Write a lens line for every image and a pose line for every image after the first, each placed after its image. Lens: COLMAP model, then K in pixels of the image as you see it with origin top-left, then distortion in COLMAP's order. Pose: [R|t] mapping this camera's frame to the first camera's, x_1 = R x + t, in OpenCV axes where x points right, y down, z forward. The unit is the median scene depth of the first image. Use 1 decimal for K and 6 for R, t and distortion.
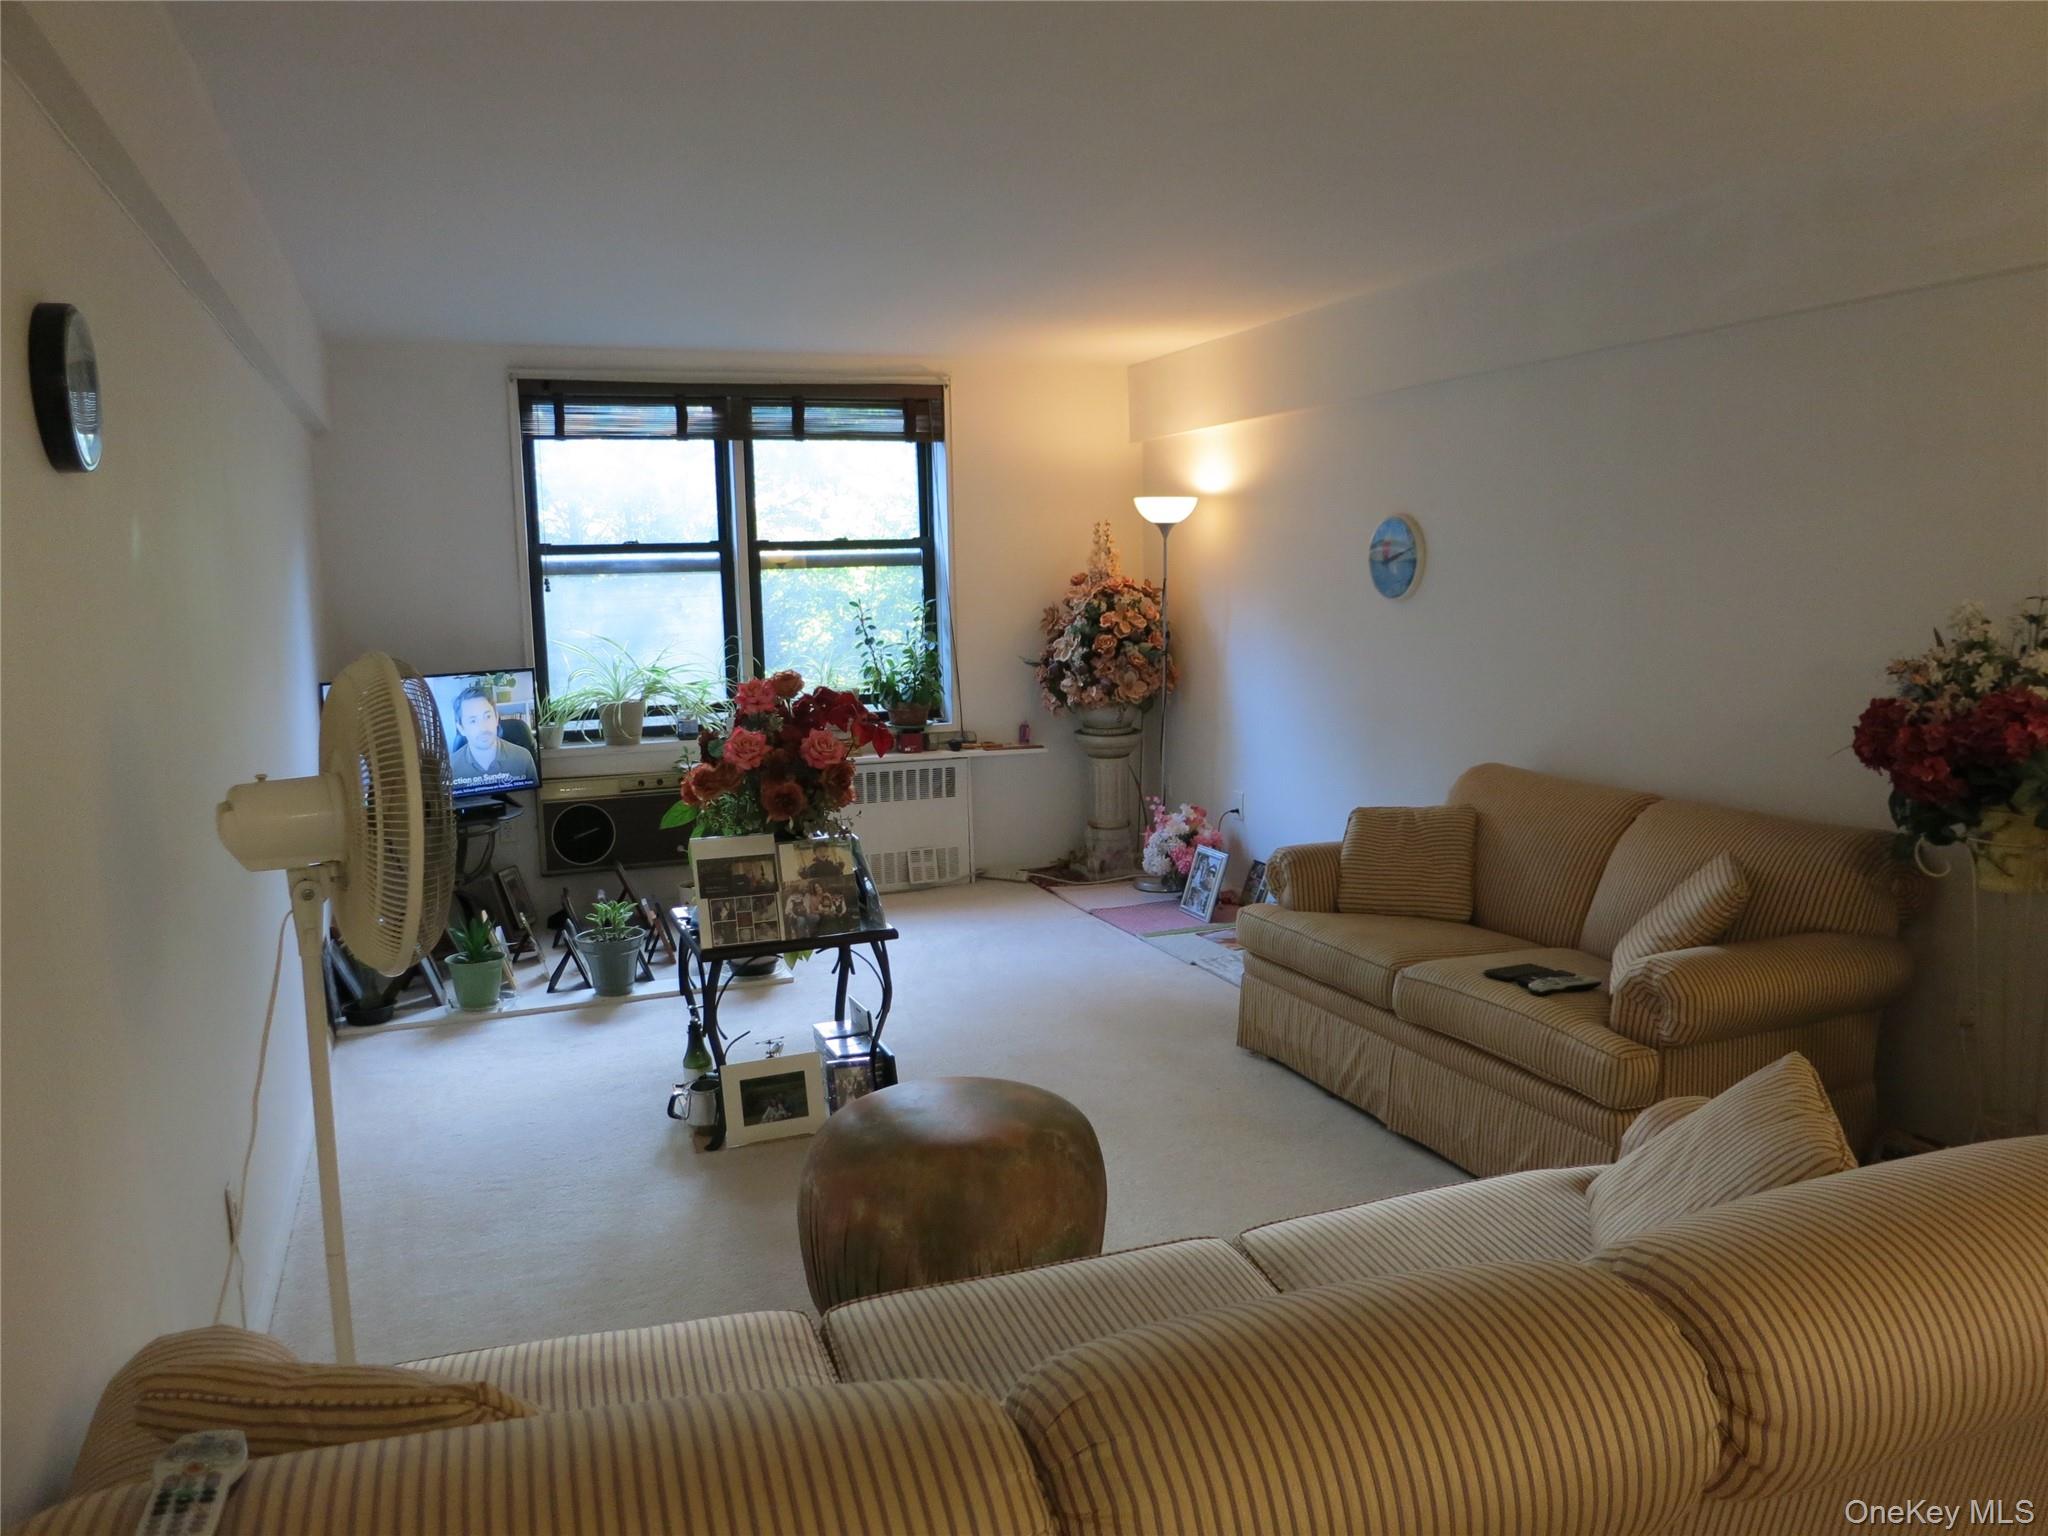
lens RADIAL K [[1484.8, 0, 1029.5], [0, 1484.8, 774.7], [0, 0, 1]] dist [-0.044828, 0.004869]
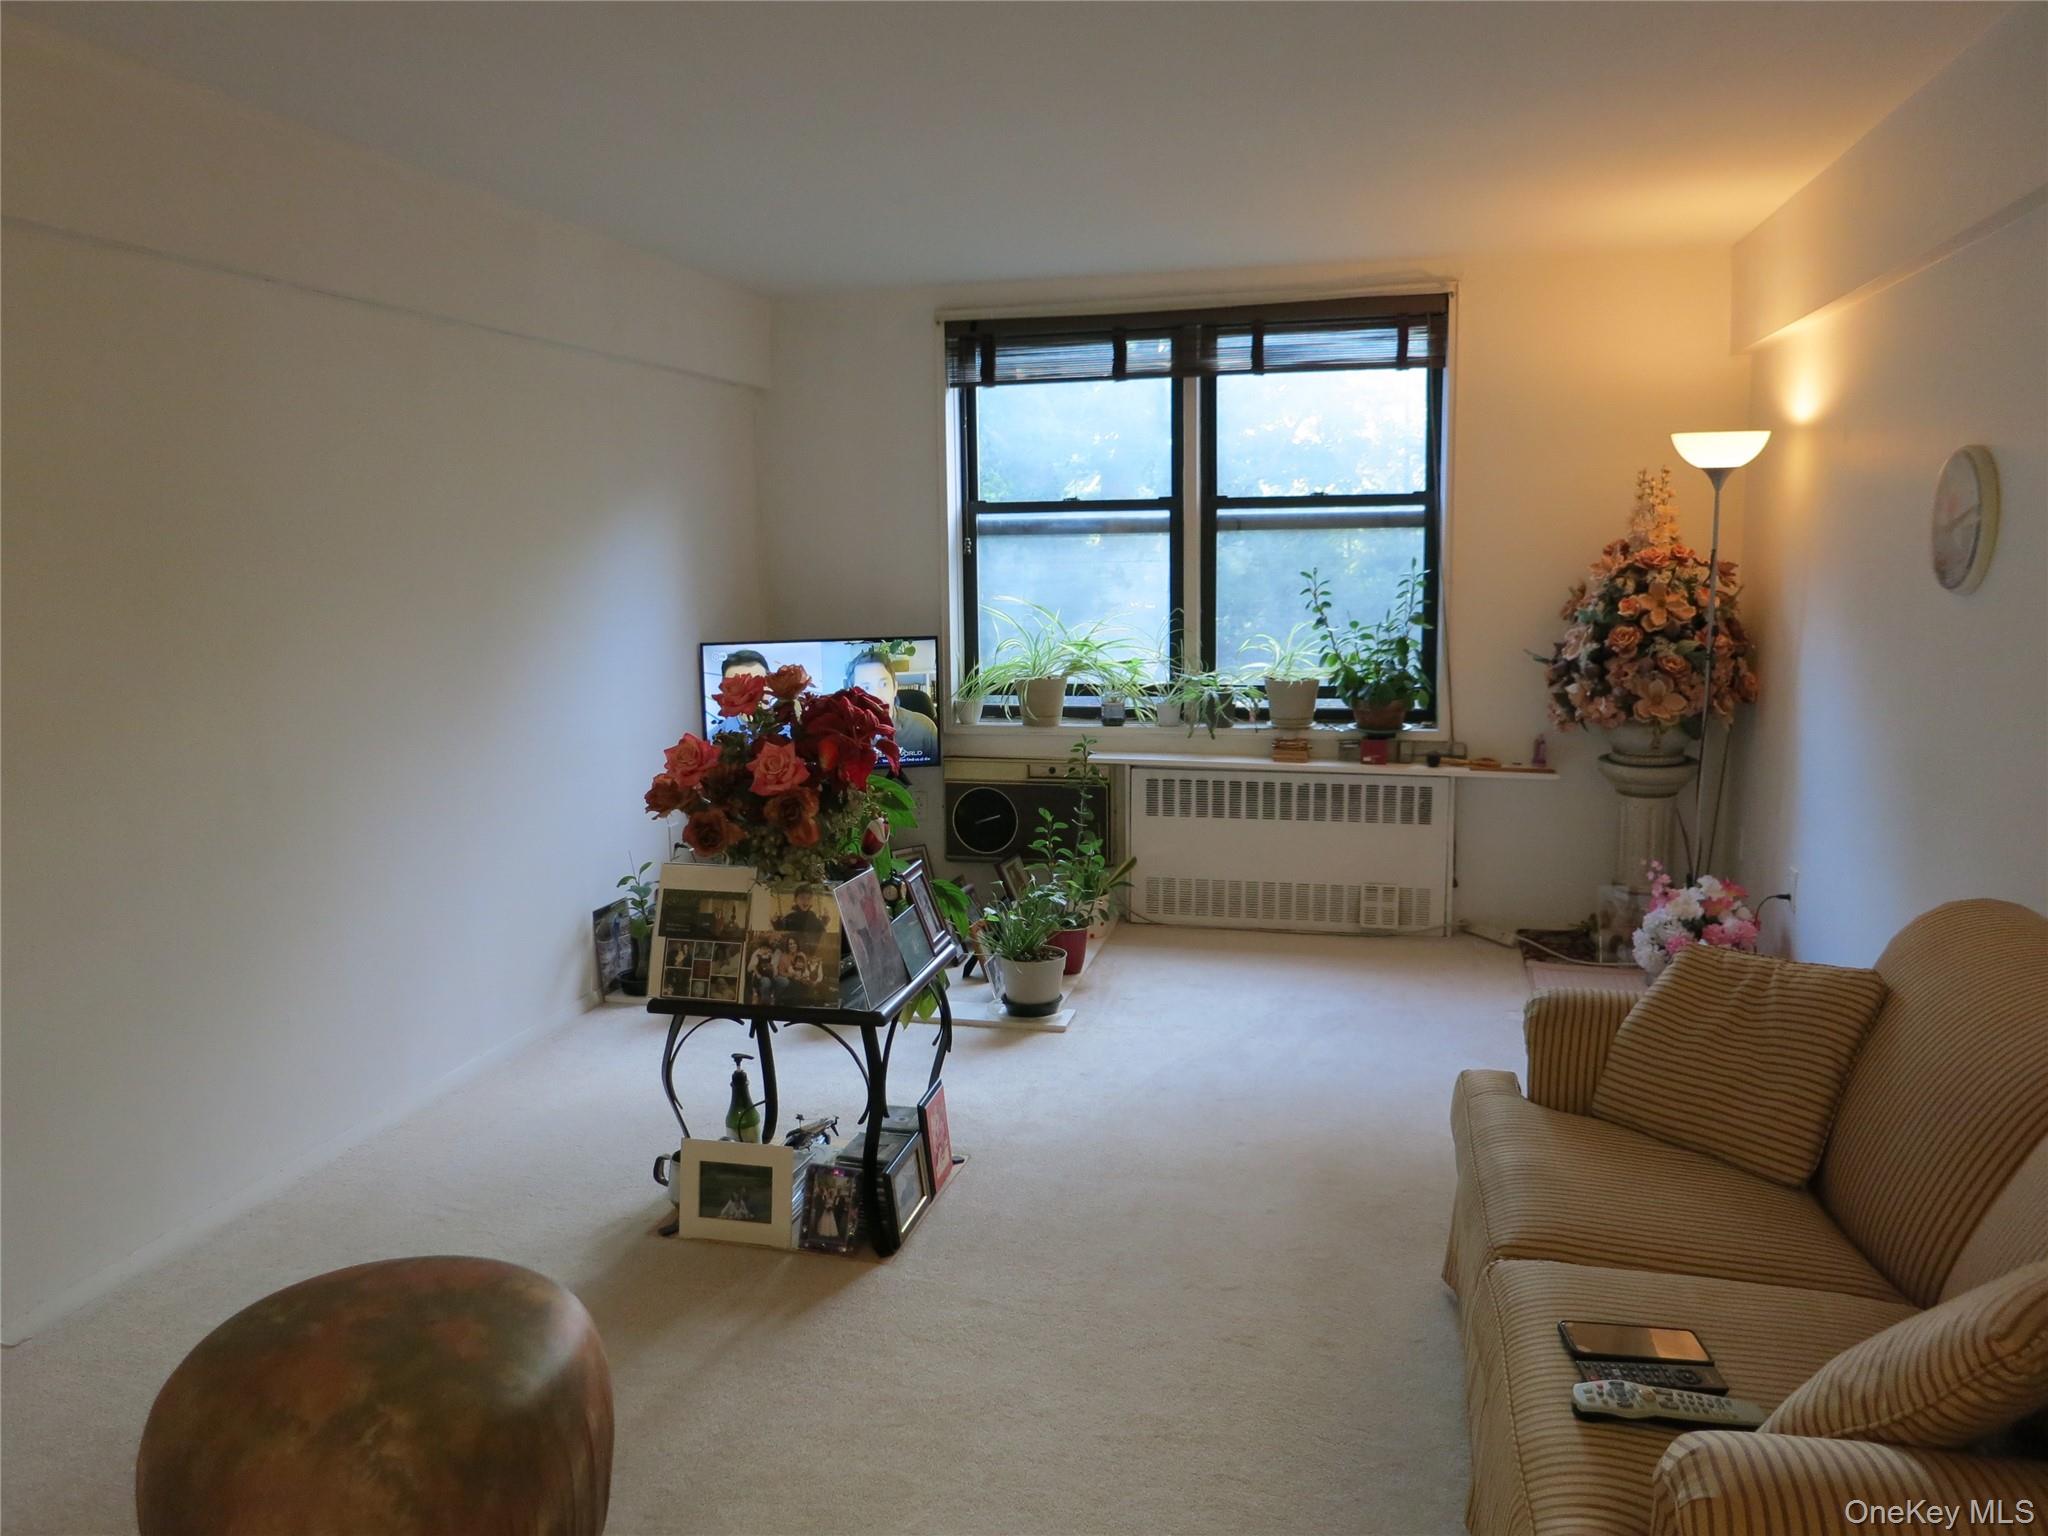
lens RADIAL K [[1484.8, 0, 1029.5], [0, 1484.8, 774.7], [0, 0, 1]] dist [-0.044828, 0.004869]
pose [[0.812292, 0.098895, -0.574805, 0.235525], [-0.082029, 0.995095, 0.055286, -0.039061], [0.577453, 0.002242, 0.816421, 0.255148]]
